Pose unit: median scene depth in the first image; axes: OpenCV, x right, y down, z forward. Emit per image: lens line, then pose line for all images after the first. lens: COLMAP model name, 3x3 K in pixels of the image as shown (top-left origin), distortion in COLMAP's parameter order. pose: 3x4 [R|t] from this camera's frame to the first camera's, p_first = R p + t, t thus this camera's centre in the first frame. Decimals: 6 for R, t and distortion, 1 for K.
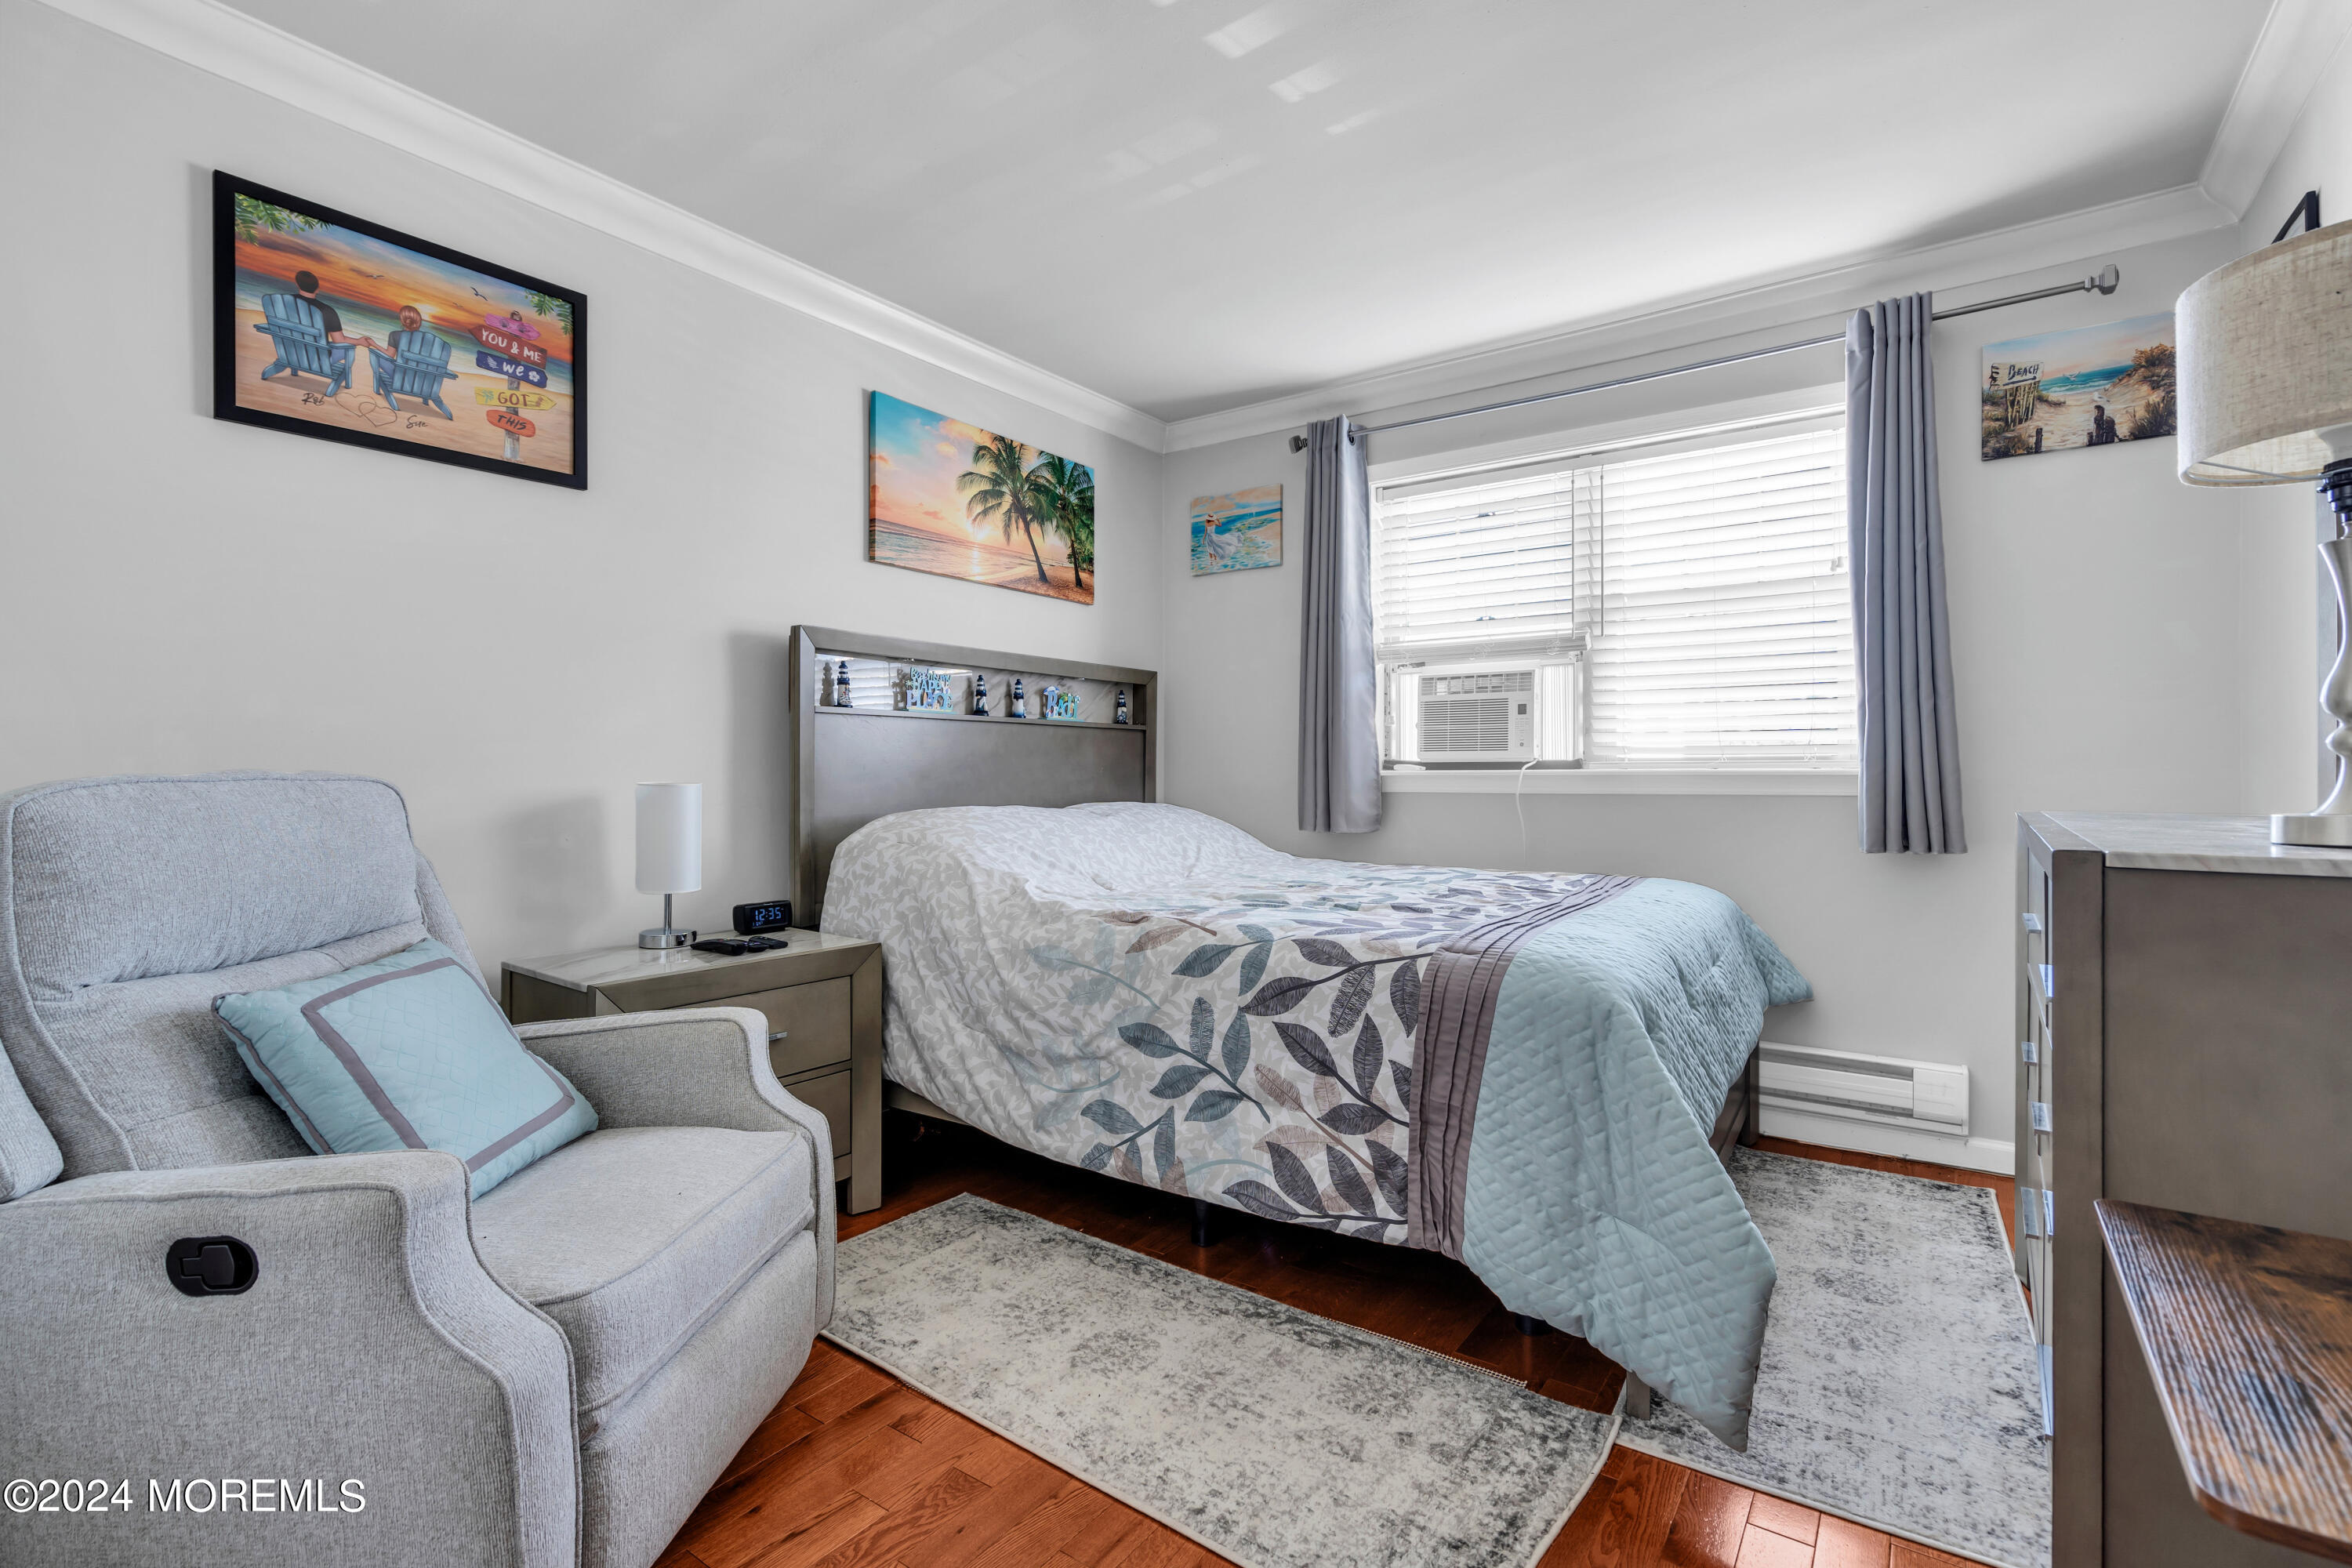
lens RADIAL K [[1070.4, 0, 1173.2], [0, 1070.4, 772.5], [0, 0, 1]] dist [-0.002453, 0.000778]
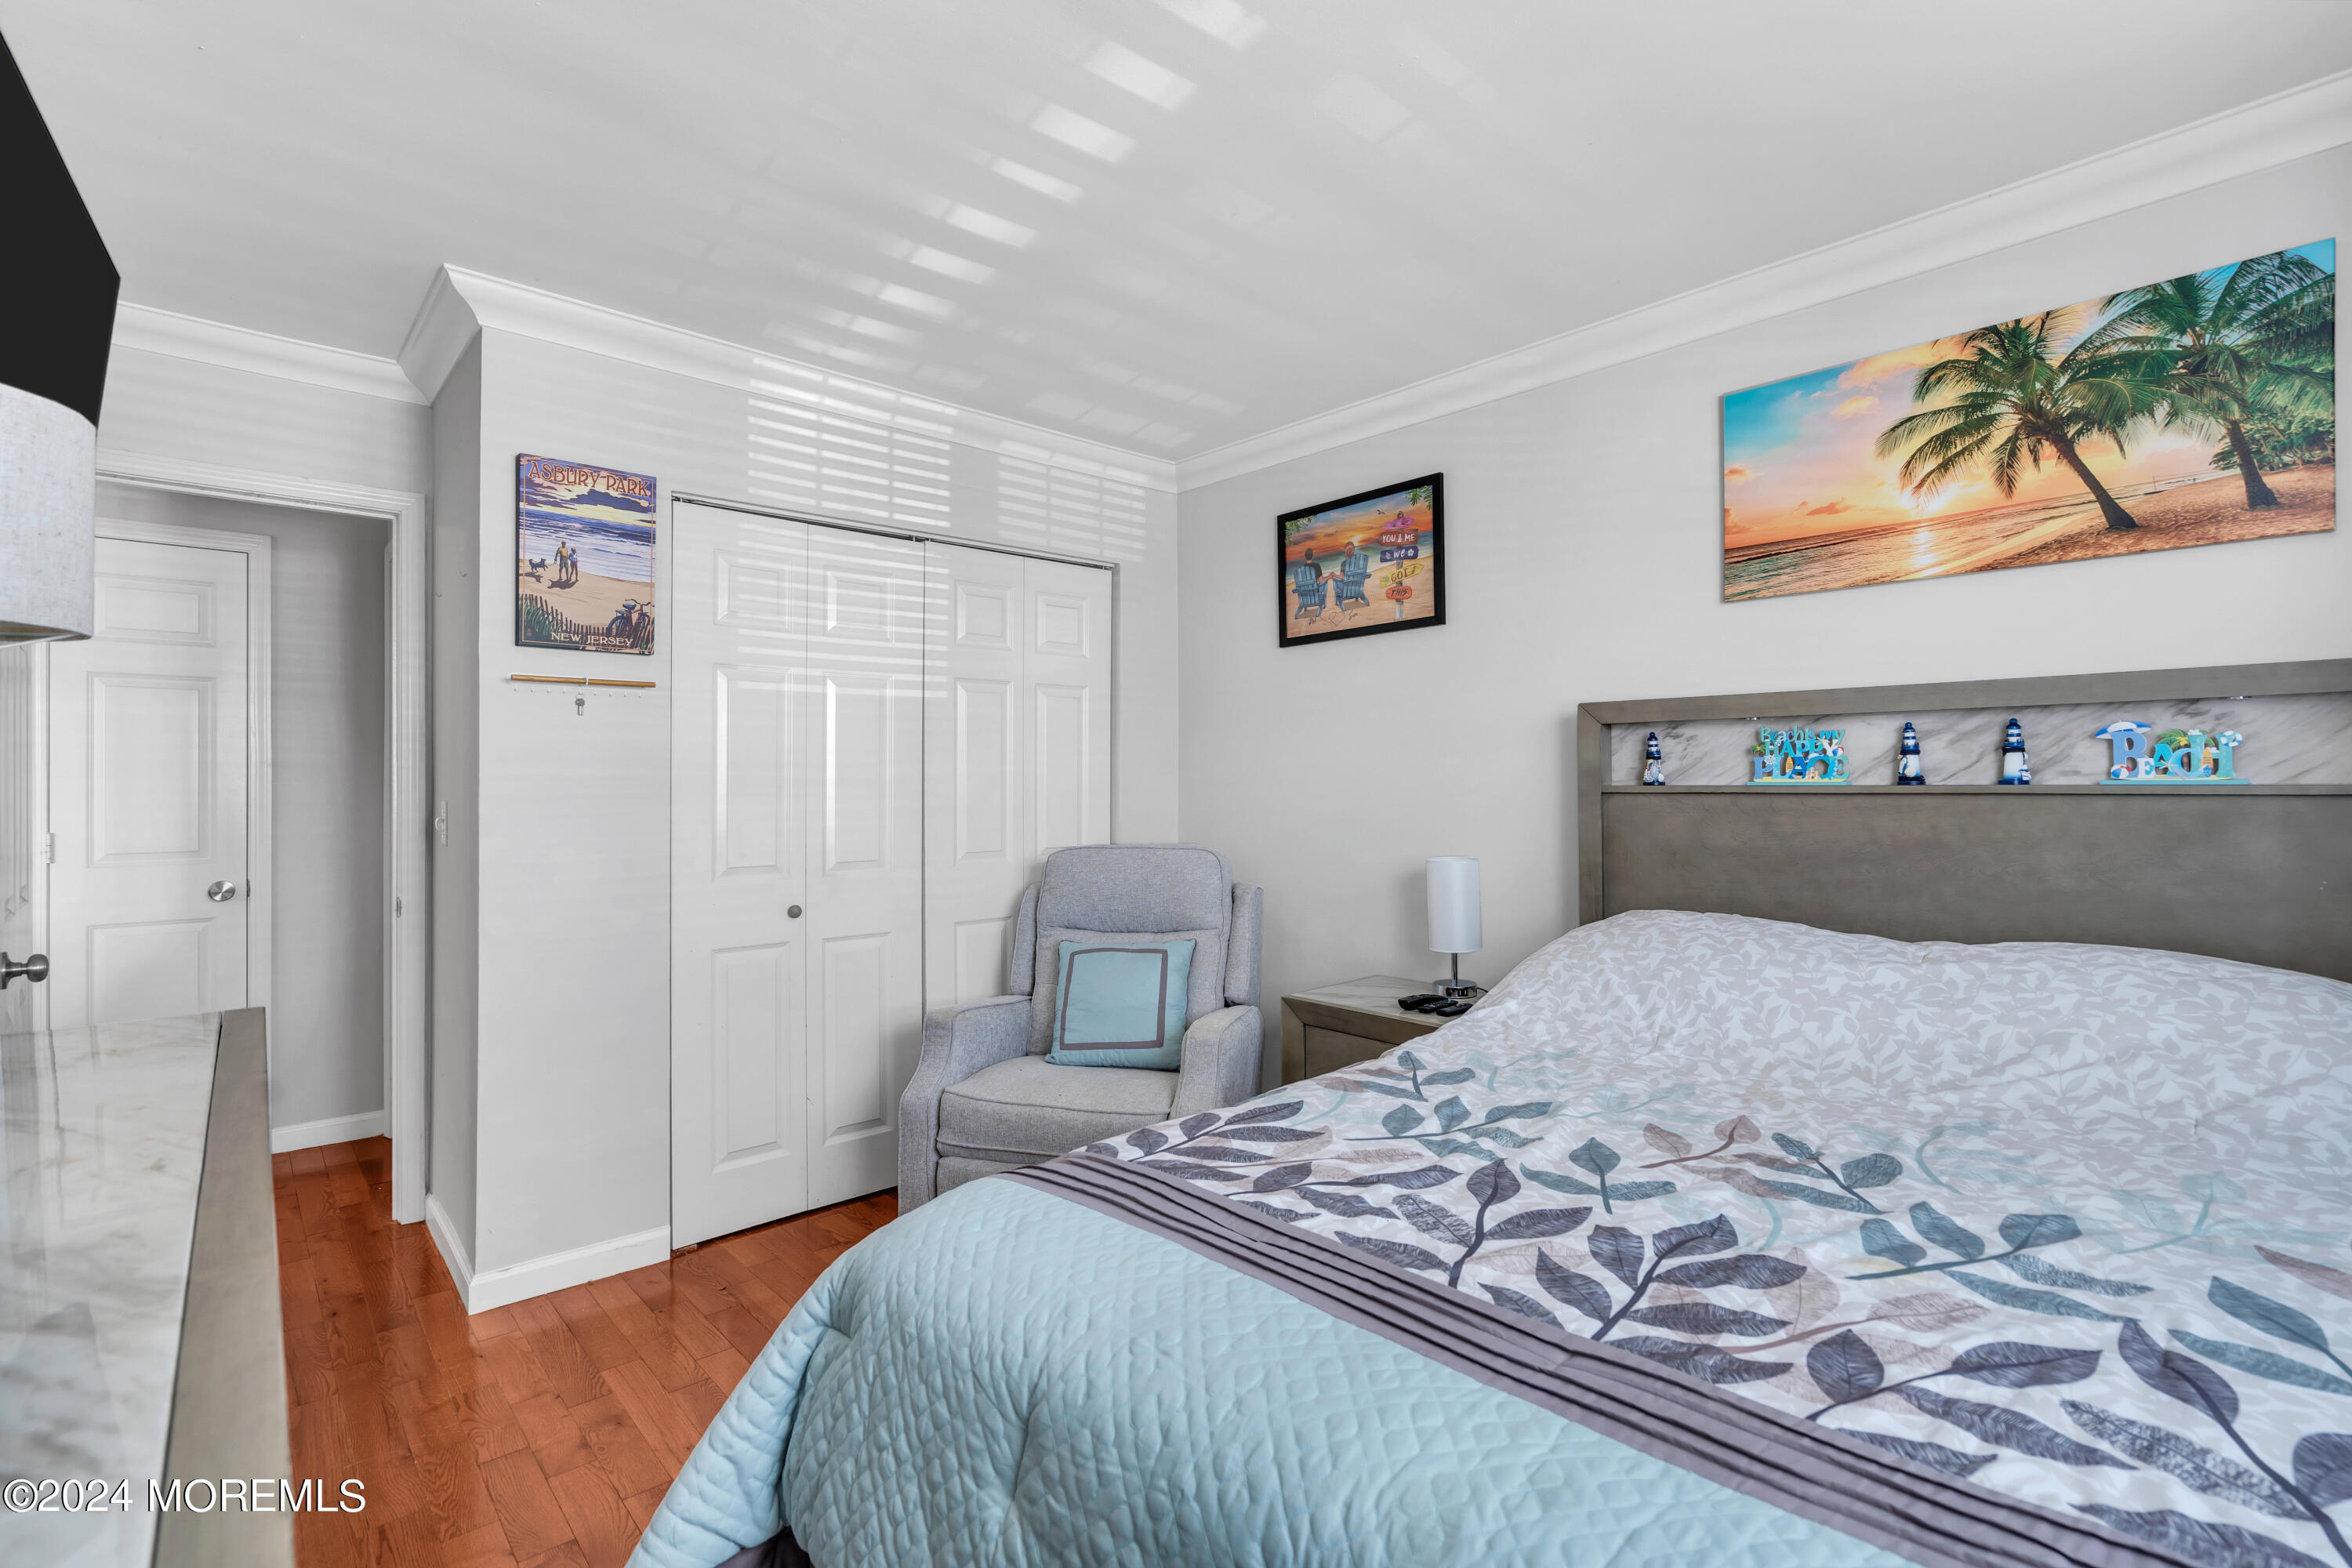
lens RADIAL K [[1070.4, 0, 1172.0], [0, 1070.4, 788.8], [0, 0, 1]] dist [-0.002453, 0.000778]
pose [[-0.201710, 0.005184, -0.979432, 0.638846], [0.005677, 0.999975, 0.004124, -0.063333], [0.979429, -0.004728, -0.201734, 0.785493]]
